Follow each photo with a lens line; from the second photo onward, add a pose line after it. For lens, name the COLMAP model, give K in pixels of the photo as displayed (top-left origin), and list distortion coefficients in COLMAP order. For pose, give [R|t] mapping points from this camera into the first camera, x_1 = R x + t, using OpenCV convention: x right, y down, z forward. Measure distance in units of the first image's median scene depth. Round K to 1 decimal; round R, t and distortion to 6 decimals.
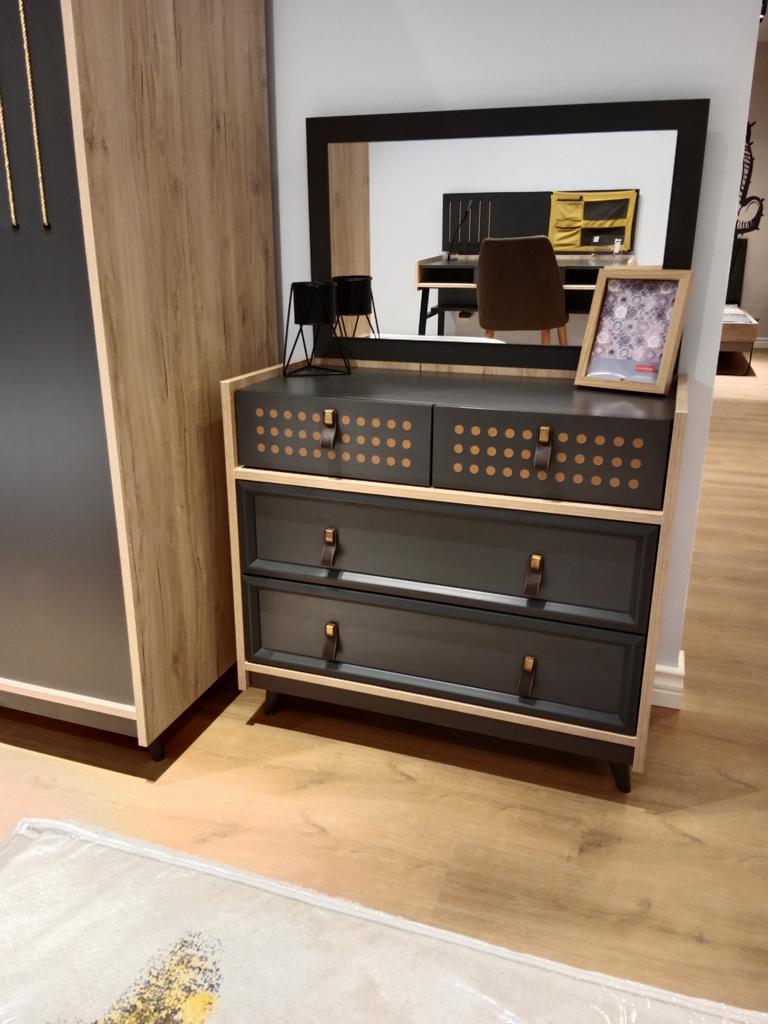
lens RADIAL K [[799.7, 0, 382.0], [0, 799.7, 506.6], [0, 0, 1]] dist [0.100338, -0.158898]
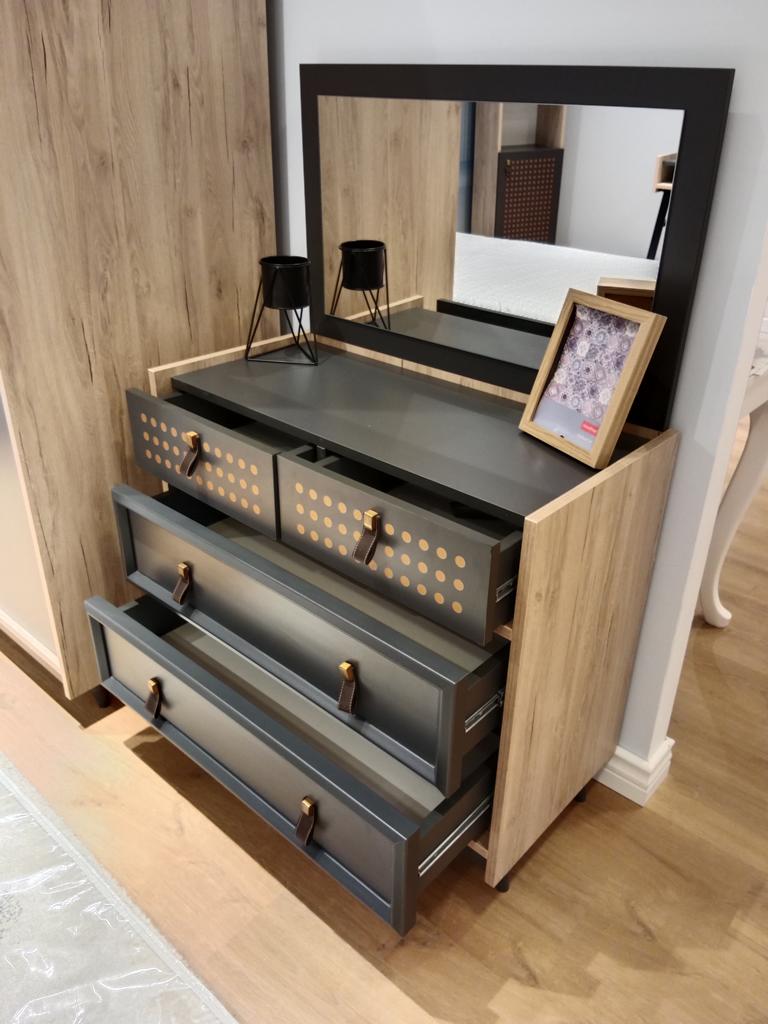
lens RADIAL K [[803.7, 0, 385.2], [0, 803.7, 506.3], [0, 0, 1]] dist [0.099199, -0.174243]
pose [[0.925113, 0.189648, -0.328937, 0.405986], [-0.134198, 0.973726, 0.183978, -0.210062], [0.355185, -0.126058, 0.926257, 0.181440]]
